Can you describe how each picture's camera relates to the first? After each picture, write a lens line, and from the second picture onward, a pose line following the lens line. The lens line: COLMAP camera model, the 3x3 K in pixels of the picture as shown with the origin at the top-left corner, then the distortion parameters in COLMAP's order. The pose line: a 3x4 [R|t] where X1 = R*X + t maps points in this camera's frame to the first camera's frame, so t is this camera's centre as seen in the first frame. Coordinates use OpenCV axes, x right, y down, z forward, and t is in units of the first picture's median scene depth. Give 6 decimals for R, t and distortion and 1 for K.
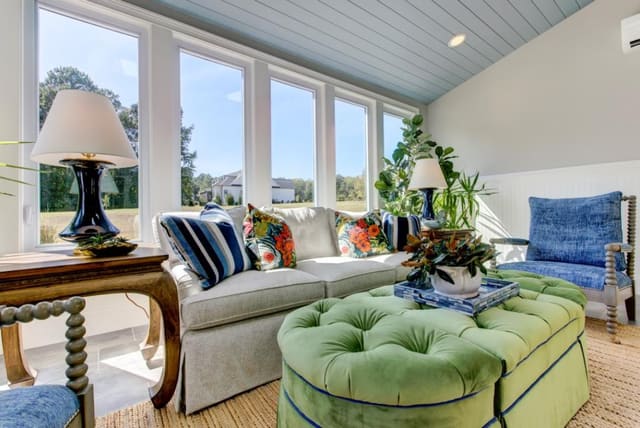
lens RADIAL K [[288.1, 0, 318.7], [0, 288.1, 210.8], [0, 0, 1]] dist [0.004046, 0.000178]
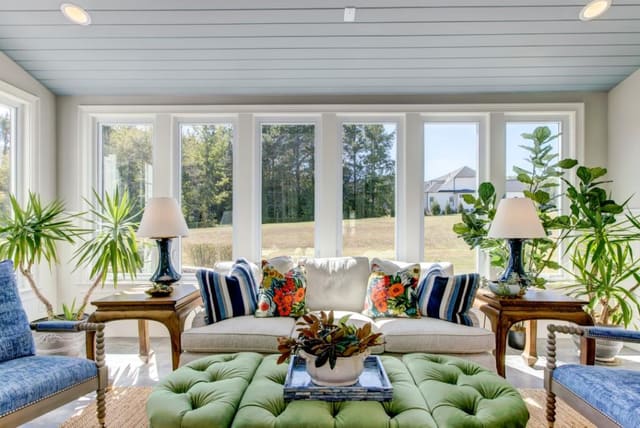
lens RADIAL K [[326.8, 0, 320.8], [0, 326.8, 219.6], [0, 0, 1]] dist [-0.004484, 0.000040]
pose [[0.788673, 0.002747, -0.614807, 0.657063], [-0.000625, 0.999993, 0.003666, -0.164032], [0.614813, -0.002507, 0.788669, 0.030559]]
